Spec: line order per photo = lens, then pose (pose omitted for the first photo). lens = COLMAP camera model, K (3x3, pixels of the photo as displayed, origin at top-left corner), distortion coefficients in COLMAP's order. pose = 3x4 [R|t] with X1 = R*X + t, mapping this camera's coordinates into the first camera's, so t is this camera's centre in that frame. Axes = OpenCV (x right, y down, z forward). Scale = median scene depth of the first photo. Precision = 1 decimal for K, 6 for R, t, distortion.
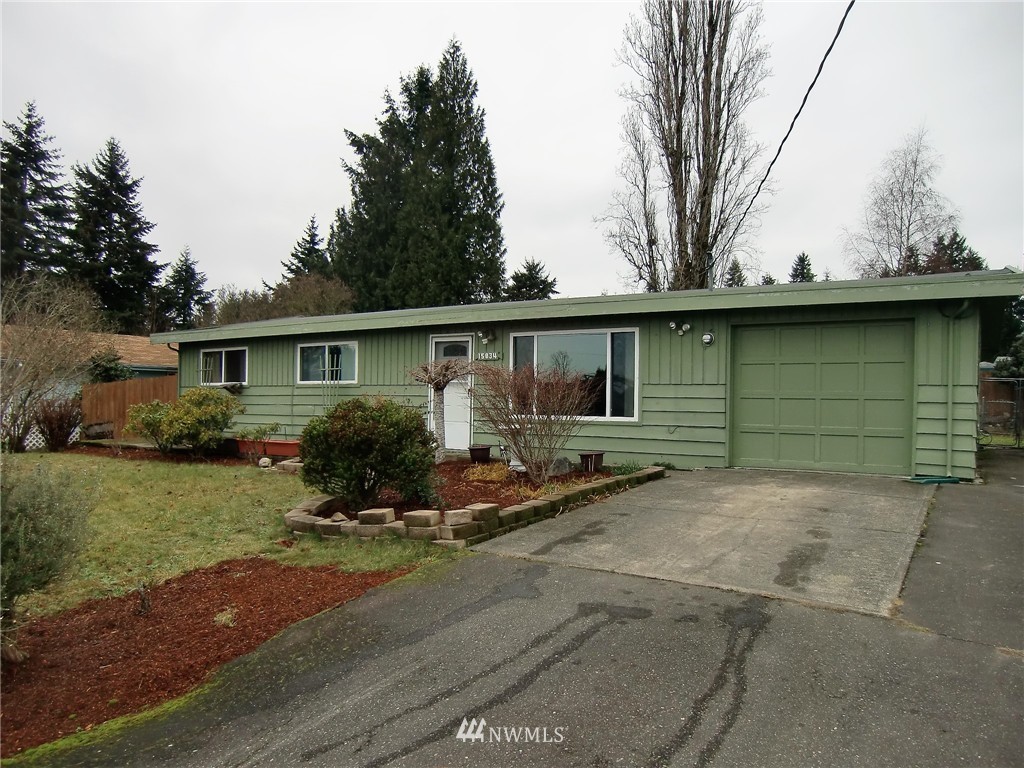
lens RADIAL K [[742.4, 0, 517.7], [0, 742.4, 389.9], [0, 0, 1]] dist [-0.093881, 0.079761]
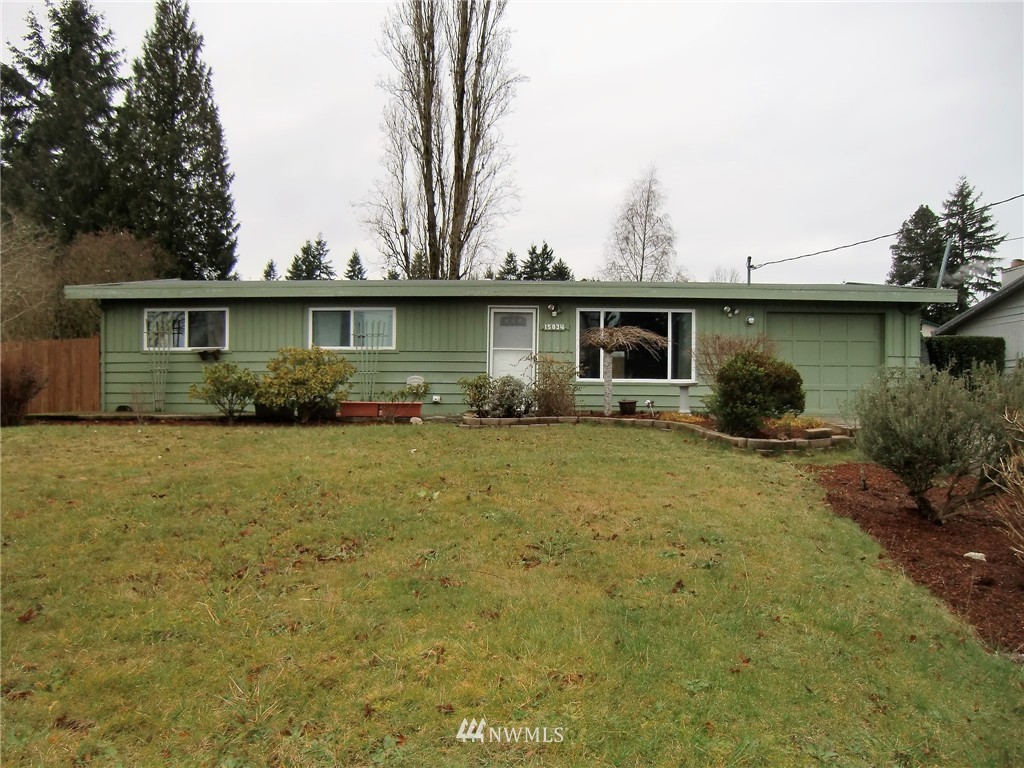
lens RADIAL K [[742.4, 0, 492.4], [0, 742.4, 416.7], [0, 0, 1]] dist [-0.093881, 0.079761]
pose [[0.862833, -0.016475, 0.505220, -0.534632], [-0.006744, 0.999005, 0.044095, 0.032347], [-0.505443, -0.041454, 0.861863, 0.045838]]
